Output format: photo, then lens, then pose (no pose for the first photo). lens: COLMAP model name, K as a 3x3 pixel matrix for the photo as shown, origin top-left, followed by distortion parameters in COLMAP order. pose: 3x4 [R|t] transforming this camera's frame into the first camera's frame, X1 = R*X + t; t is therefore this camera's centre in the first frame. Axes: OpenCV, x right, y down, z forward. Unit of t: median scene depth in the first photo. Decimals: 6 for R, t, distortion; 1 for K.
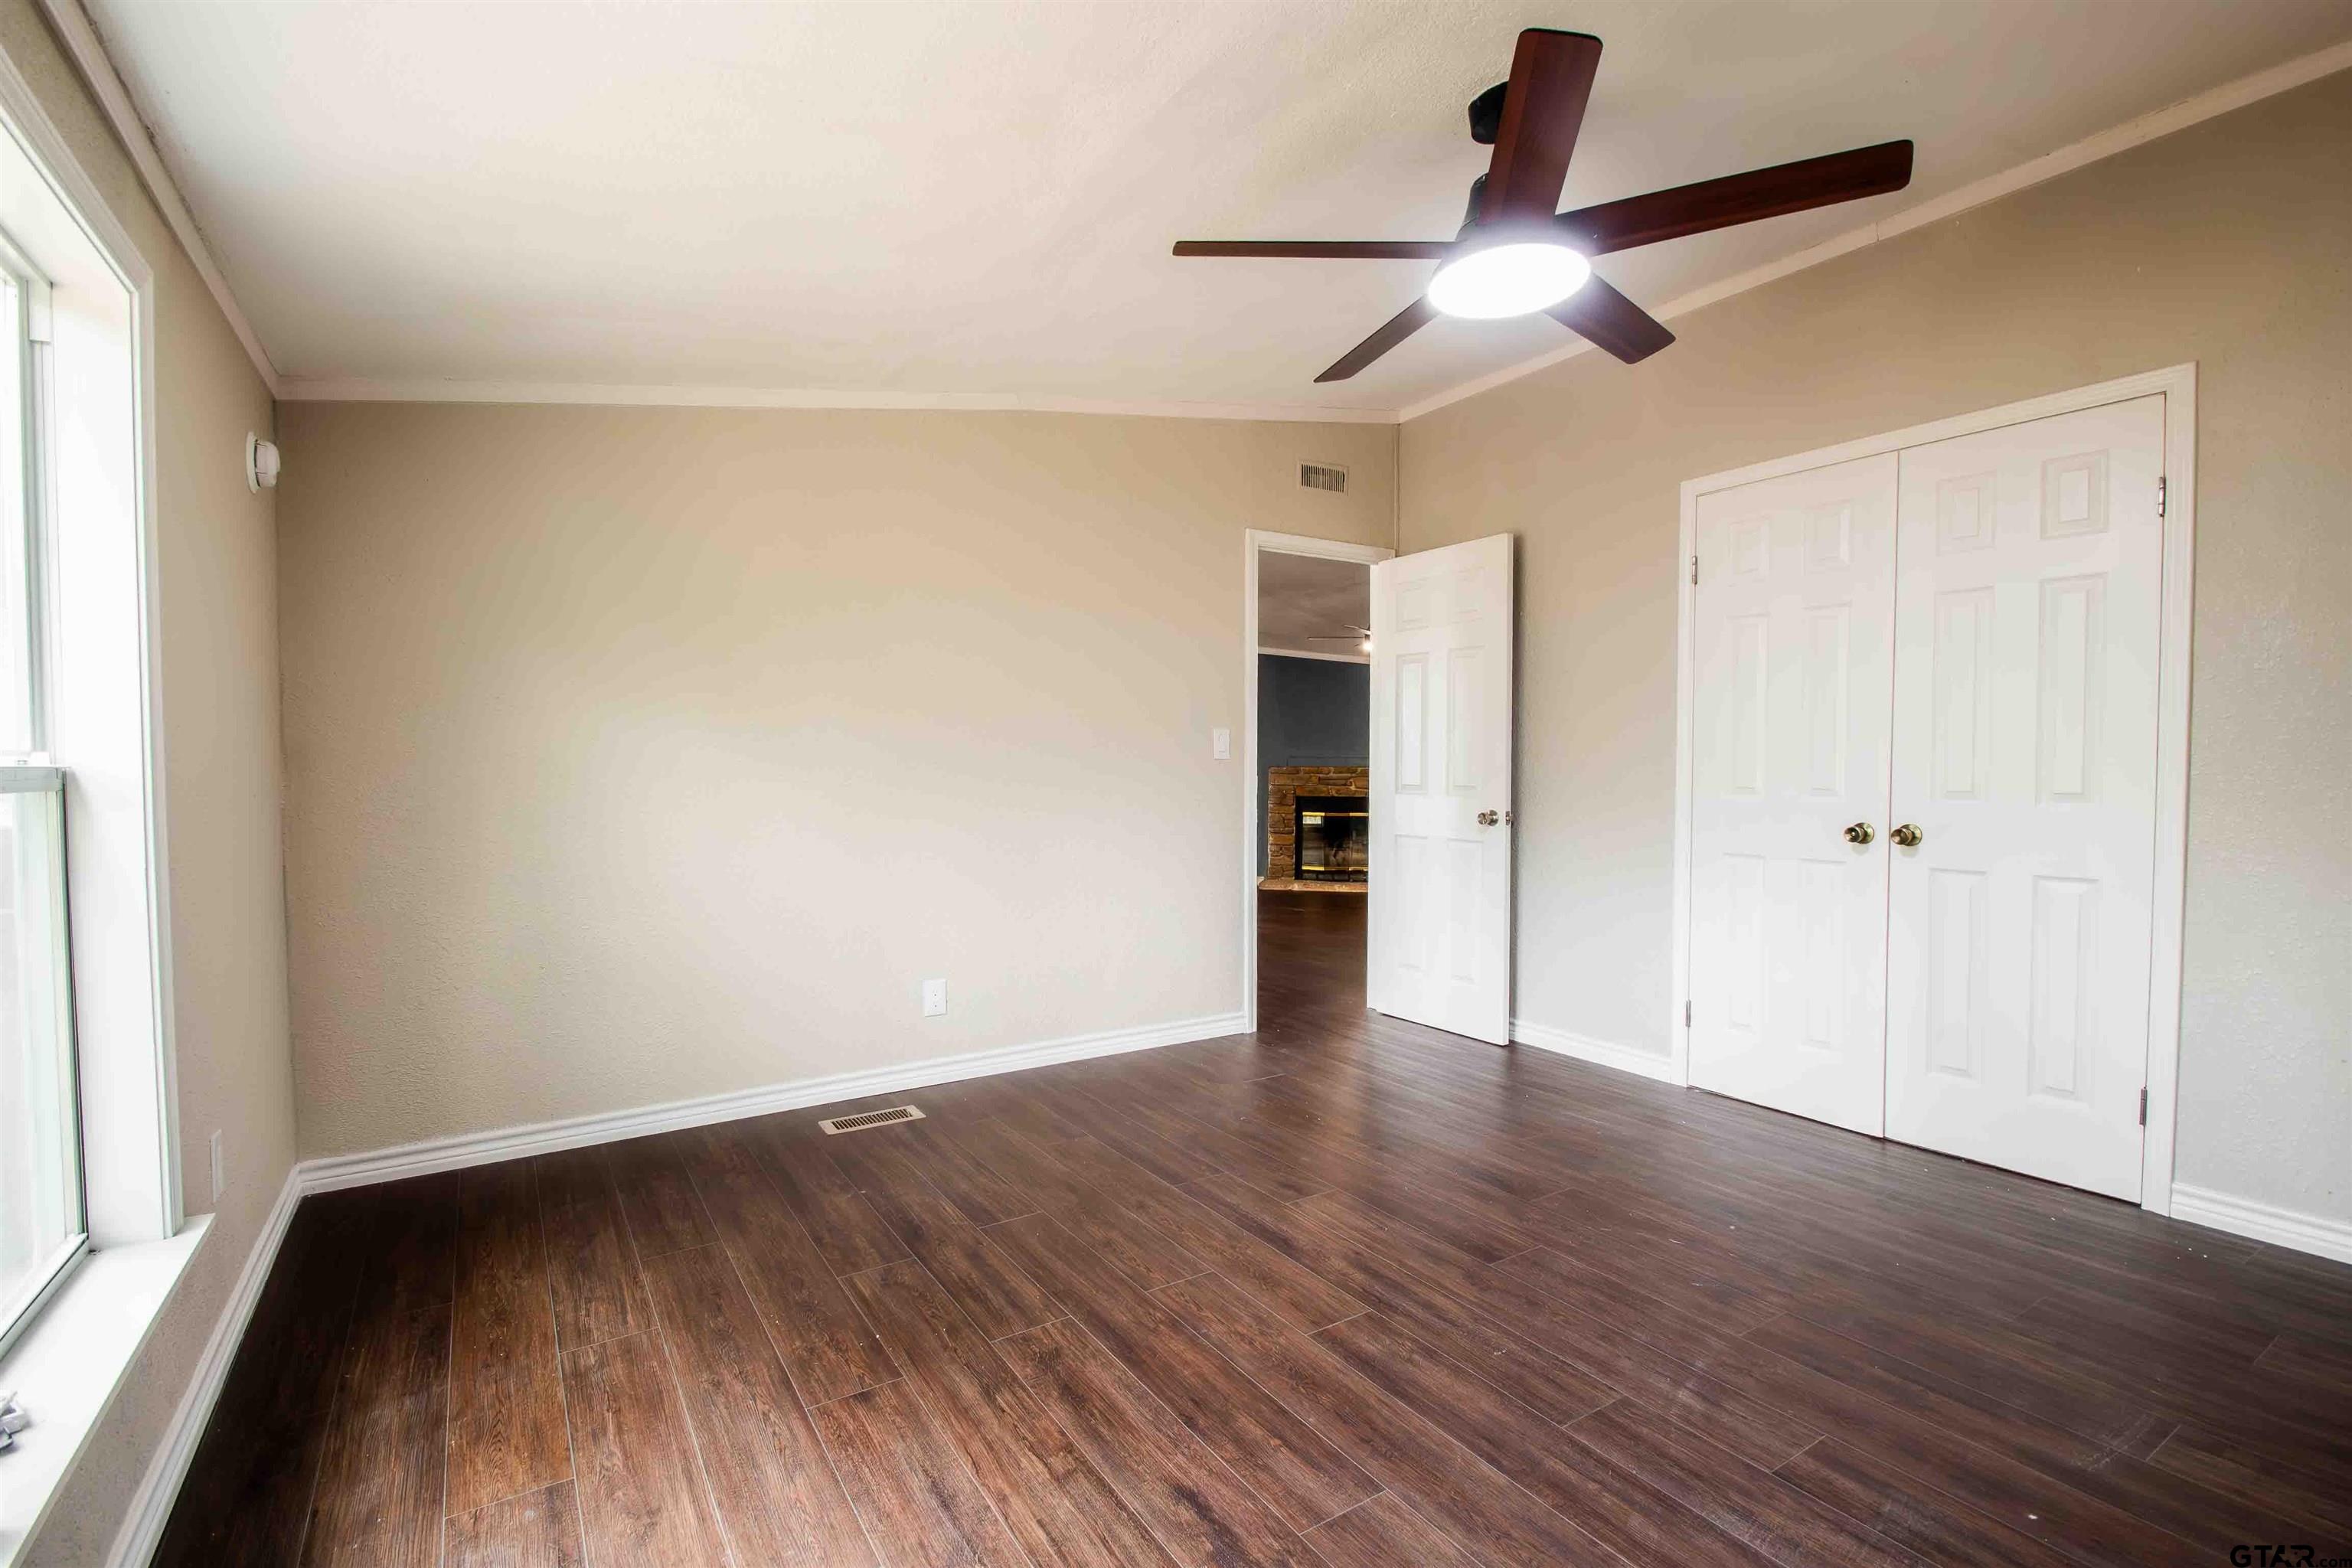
lens RADIAL K [[1035.1, 0, 1156.4], [0, 1035.1, 789.2], [0, 0, 1]] dist [0.006280, -0.011450]
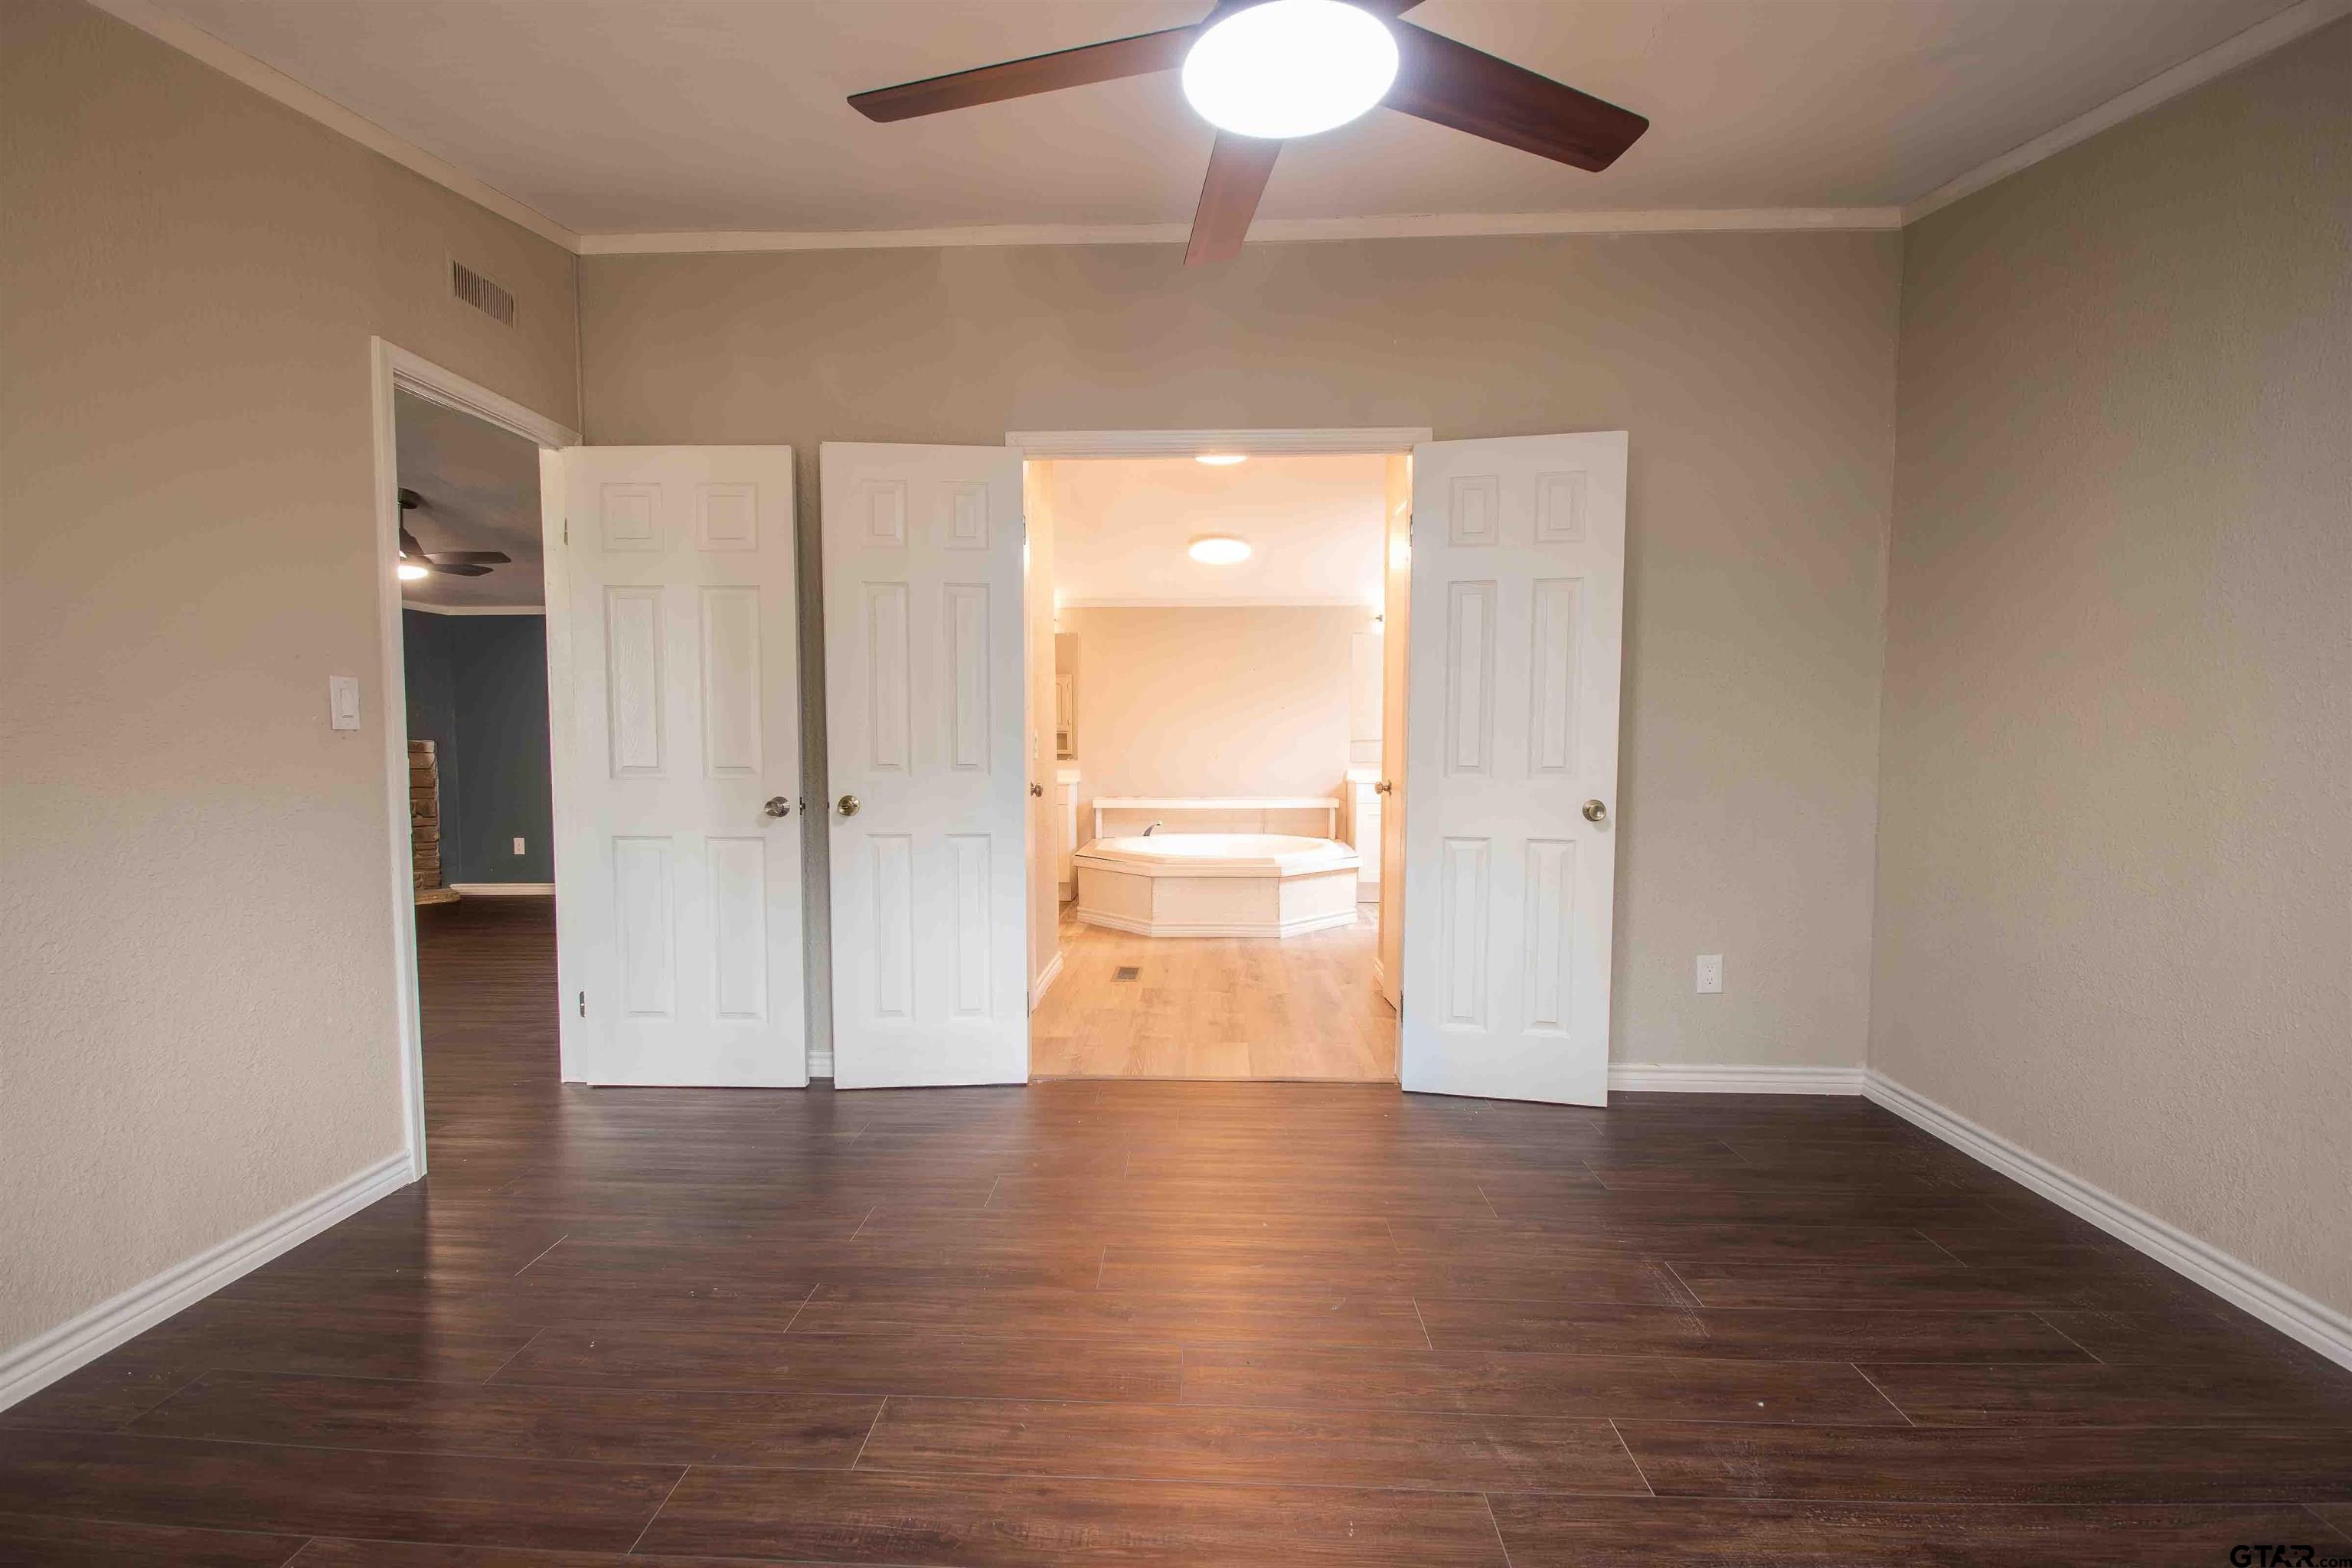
lens RADIAL K [[1035.1, 0, 1186.3], [0, 1035.1, 797.2], [0, 0, 1]] dist [0.006280, -0.011450]
pose [[0.571166, -0.047787, 0.819442, -0.146363], [0.017360, 0.998784, 0.046146, -0.010813], [-0.820651, -0.012132, 0.571301, 0.300917]]
